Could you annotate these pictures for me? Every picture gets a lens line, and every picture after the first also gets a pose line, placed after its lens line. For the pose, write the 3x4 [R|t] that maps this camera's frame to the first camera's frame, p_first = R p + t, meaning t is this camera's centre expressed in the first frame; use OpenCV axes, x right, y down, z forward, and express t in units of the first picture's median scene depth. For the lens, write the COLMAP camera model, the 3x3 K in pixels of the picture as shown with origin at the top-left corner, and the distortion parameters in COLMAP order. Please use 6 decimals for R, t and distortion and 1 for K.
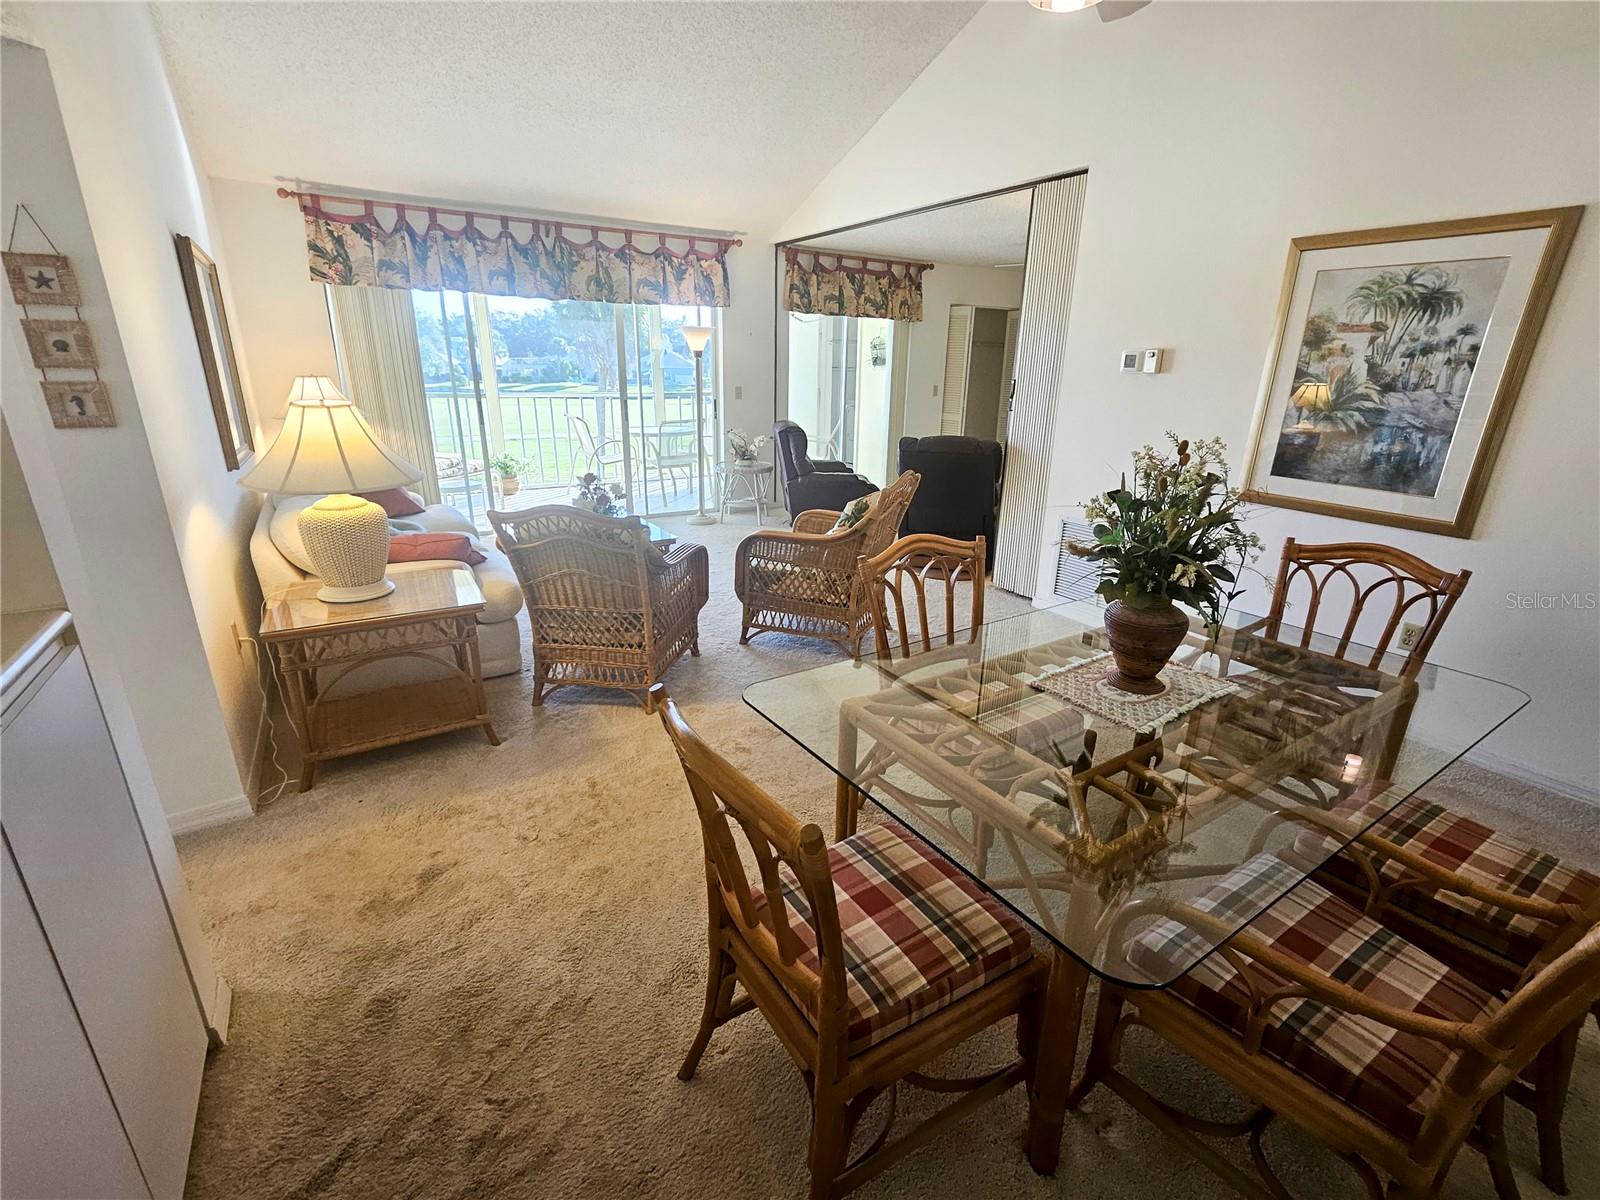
lens RADIAL K [[714.1, 0, 801.6], [0, 714.1, 596.9], [0, 0, 1]] dist [0.004492, -0.000147]
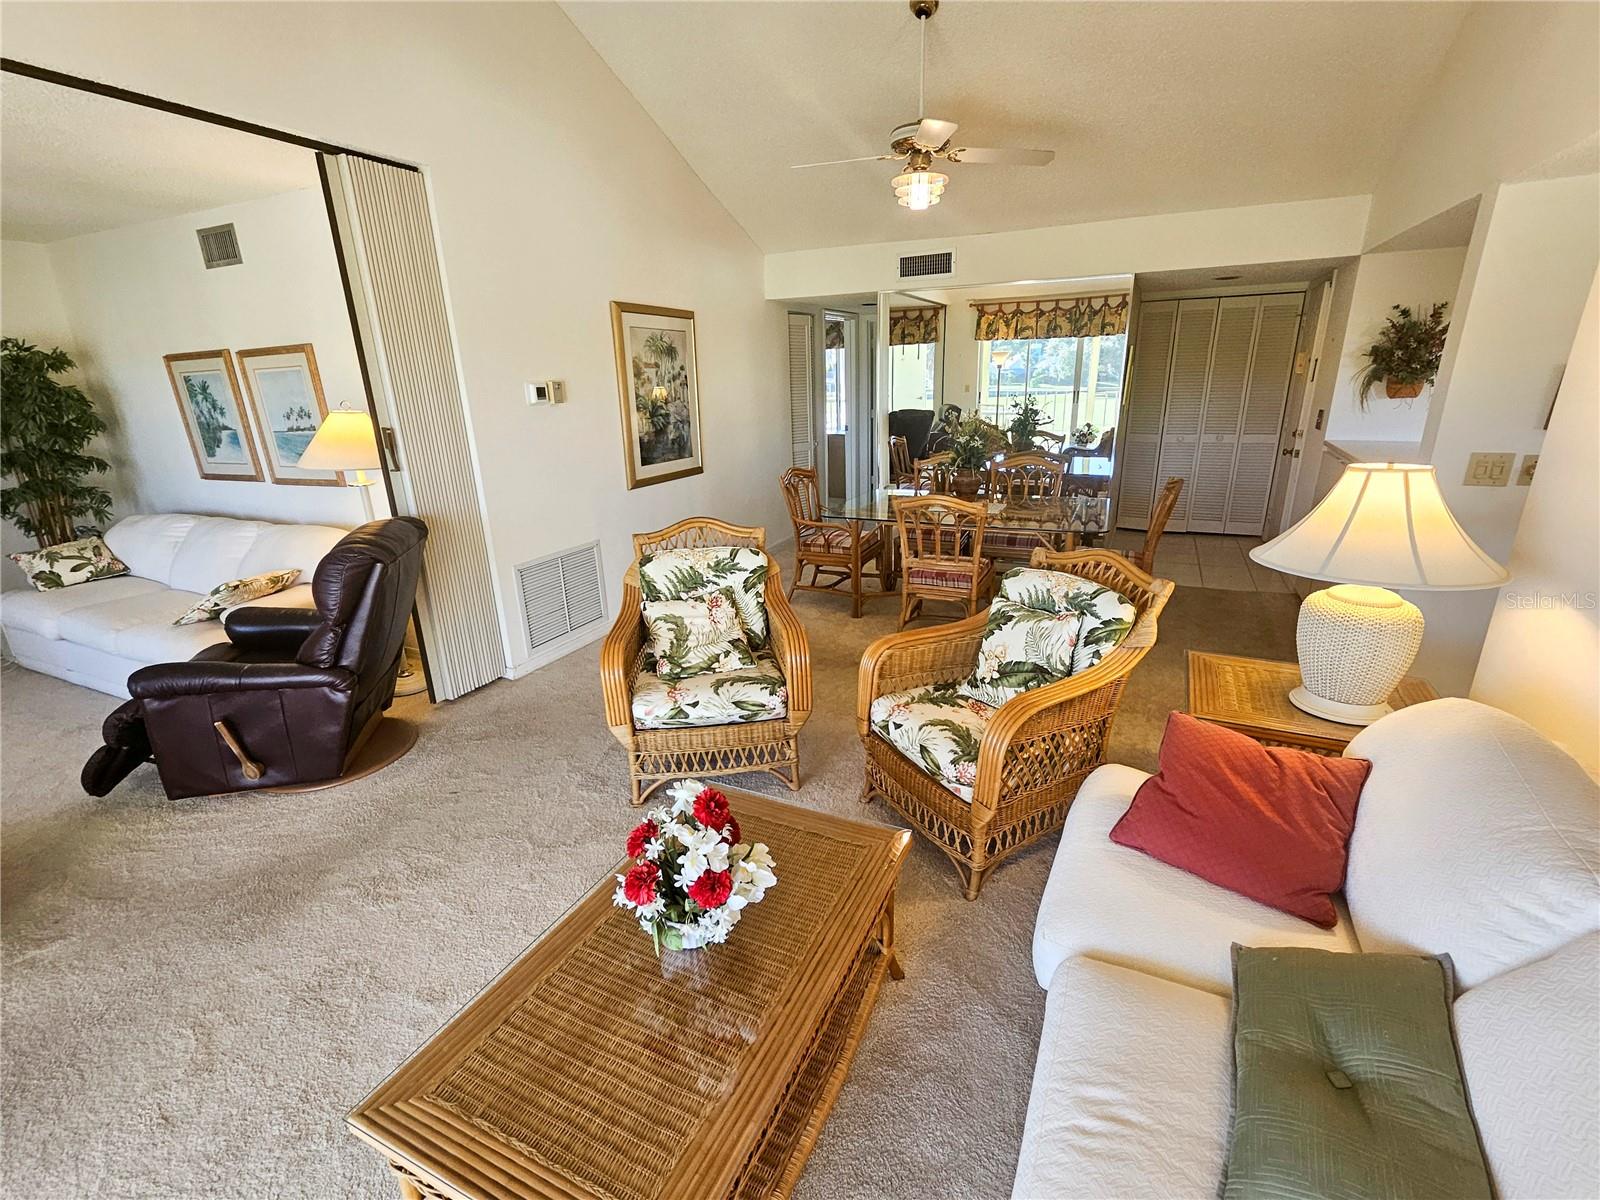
lens RADIAL K [[714.1, 0, 800.3], [0, 714.1, 599.7], [0, 0, 1]] dist [0.004492, -0.000147]
pose [[-0.535477, -0.247478, 0.807477, -0.849942], [0.296493, 0.840162, 0.454114, -0.580621], [-0.790795, 0.482579, -0.376512, 1.643204]]
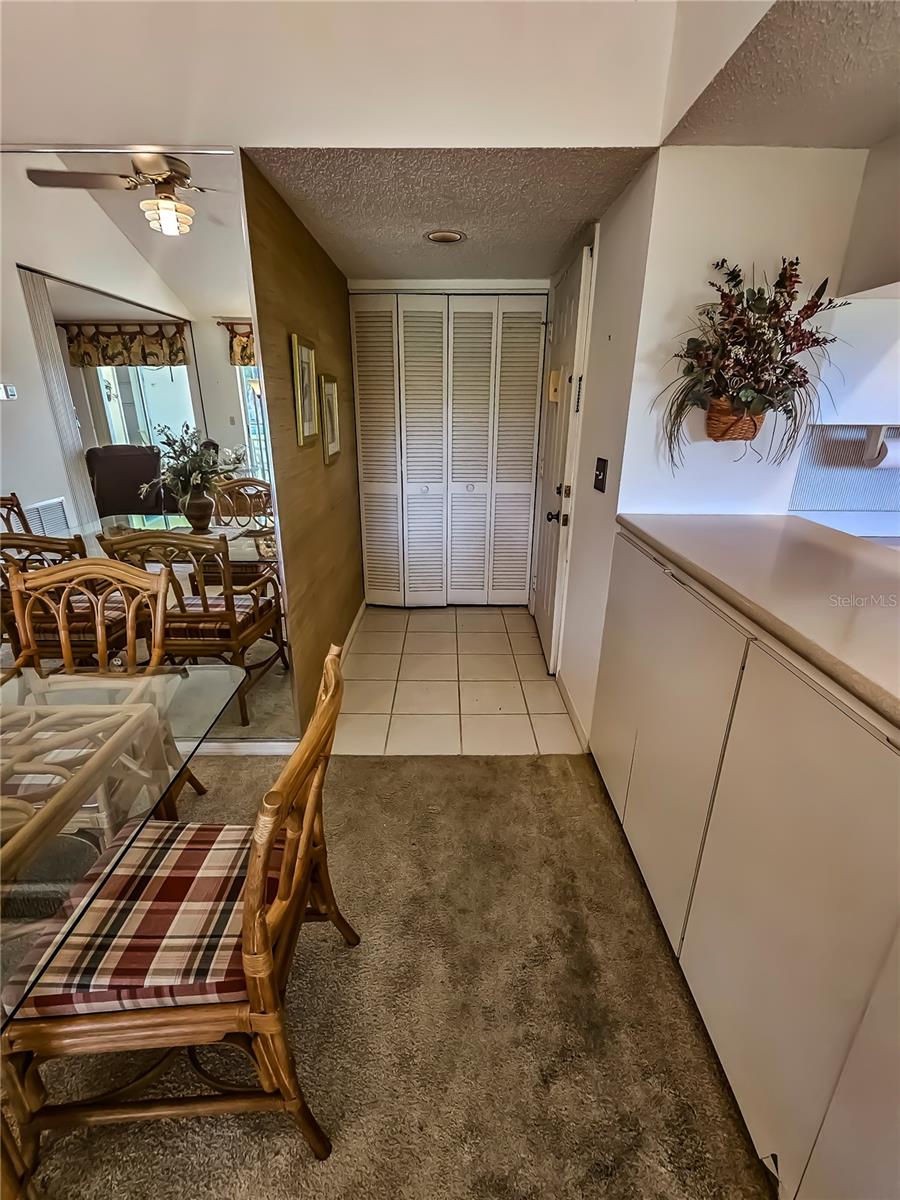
lens RADIAL K [[535.6, 0, 441.3], [0, 535.6, 602.9], [0, 0, 1]] dist [0.004492, -0.000147]
pose [[-0.841675, -0.192596, 0.504470, -0.265208], [0.167110, 0.795465, 0.582503, -0.141510], [-0.513476, 0.574580, -0.637338, 0.535864]]
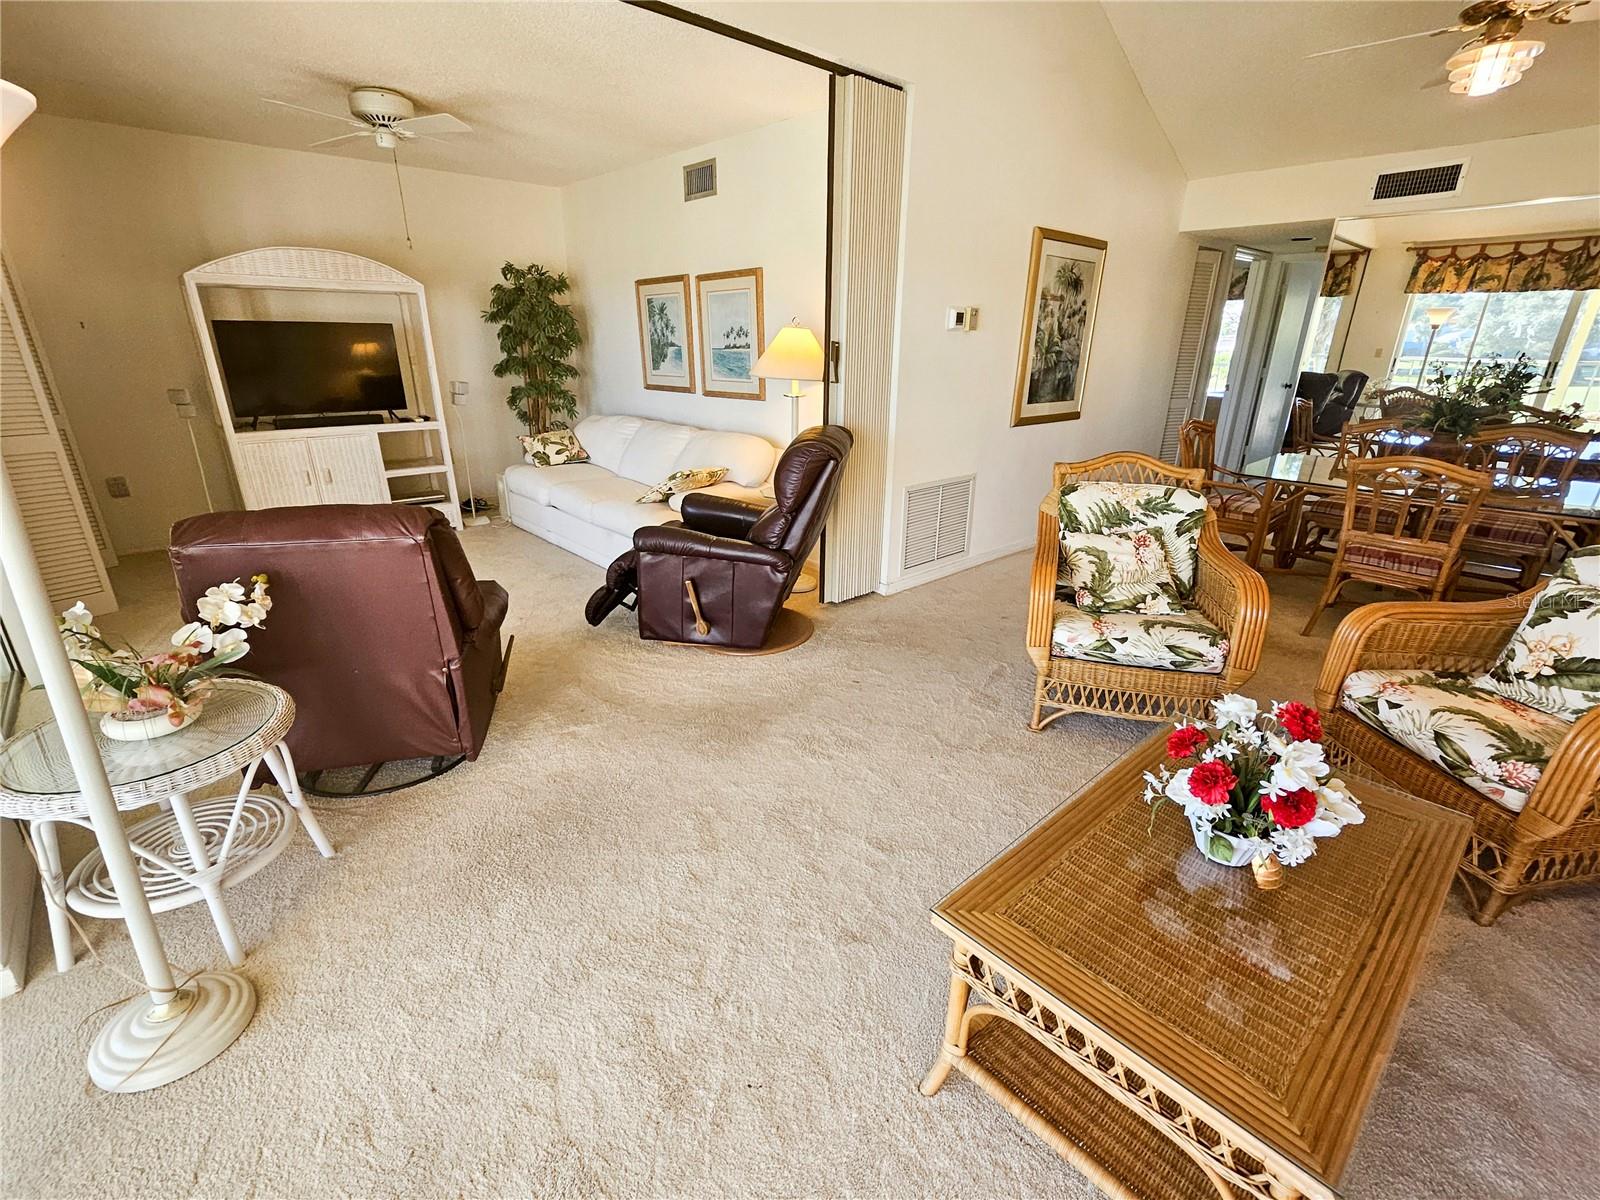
lens RADIAL K [[714.1, 0, 795.0], [0, 714.1, 603.6], [0, 0, 1]] dist [0.004492, -0.000147]
pose [[-0.175116, -0.350237, 0.920146, -0.785574], [0.310338, 0.867309, 0.389186, -0.596195], [-0.934358, 0.353709, -0.043188, 1.879918]]
